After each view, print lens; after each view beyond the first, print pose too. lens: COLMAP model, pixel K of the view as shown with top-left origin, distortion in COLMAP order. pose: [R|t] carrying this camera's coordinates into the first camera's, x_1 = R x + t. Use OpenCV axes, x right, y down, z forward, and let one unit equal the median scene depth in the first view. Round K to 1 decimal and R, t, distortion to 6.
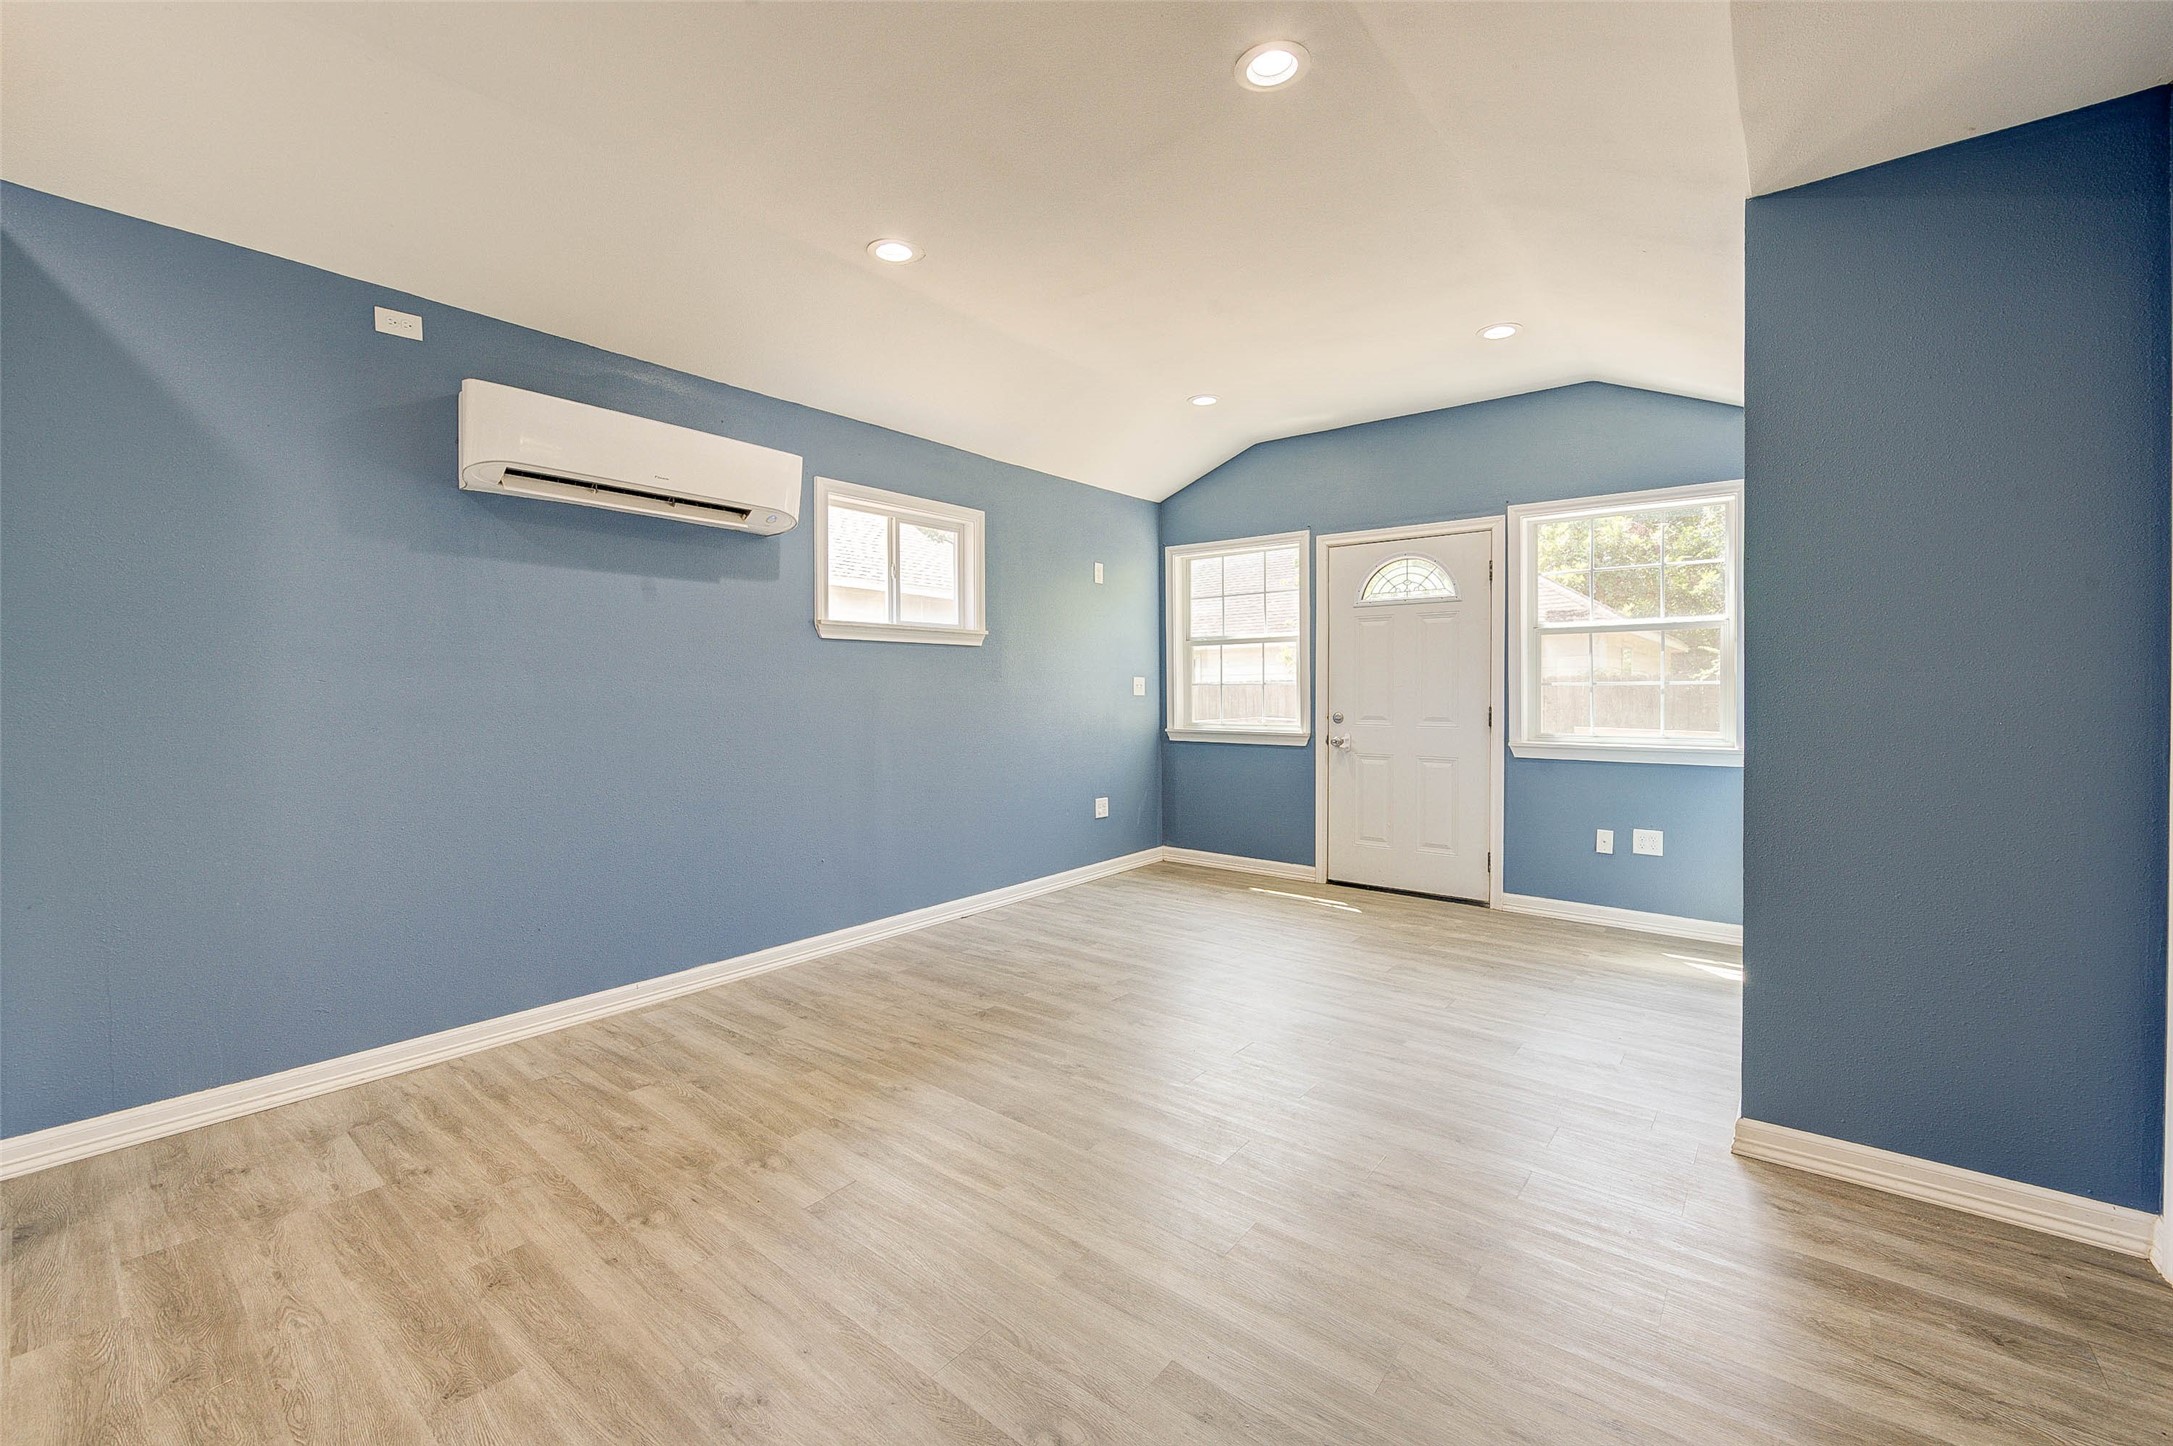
lens RADIAL K [[878.6, 0, 1092.9], [0, 878.6, 689.3], [0, 0, 1]] dist [0.000423, 0.000071]
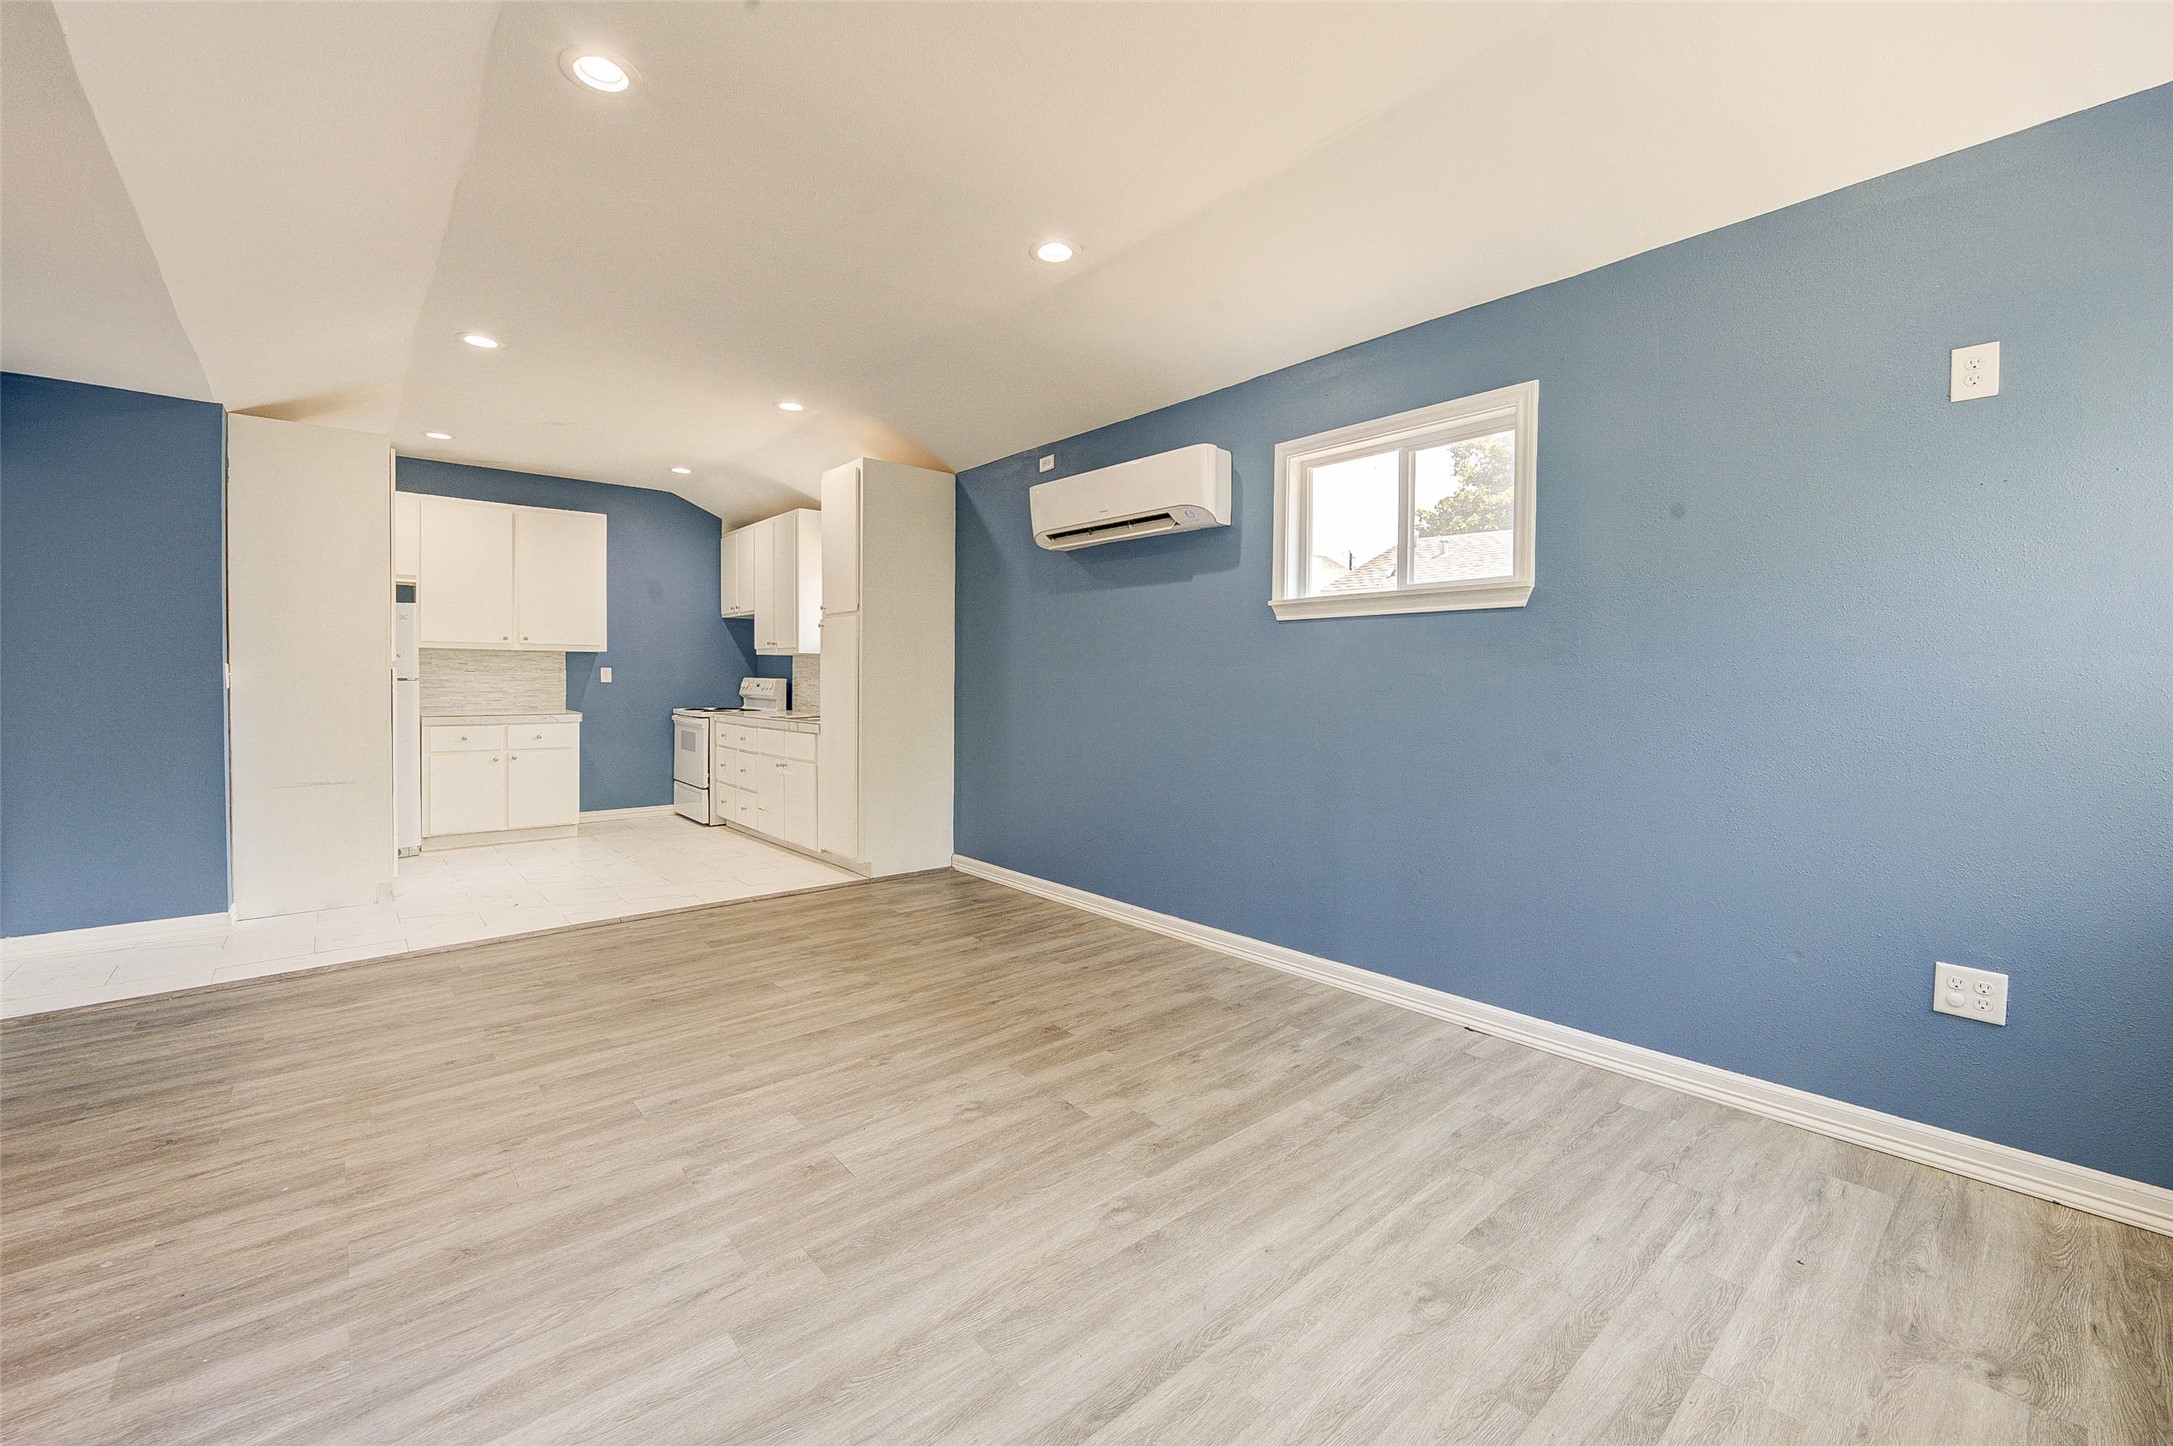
lens RADIAL K [[878.6, 0, 1092.9], [0, 878.6, 689.3], [0, 0, 1]] dist [0.000423, 0.000071]
pose [[-0.181193, 0.017918, -0.983284, 0.751119], [0.000209, 0.999835, 0.018181, -0.004570], [0.983448, 0.003089, -0.181167, 1.177826]]
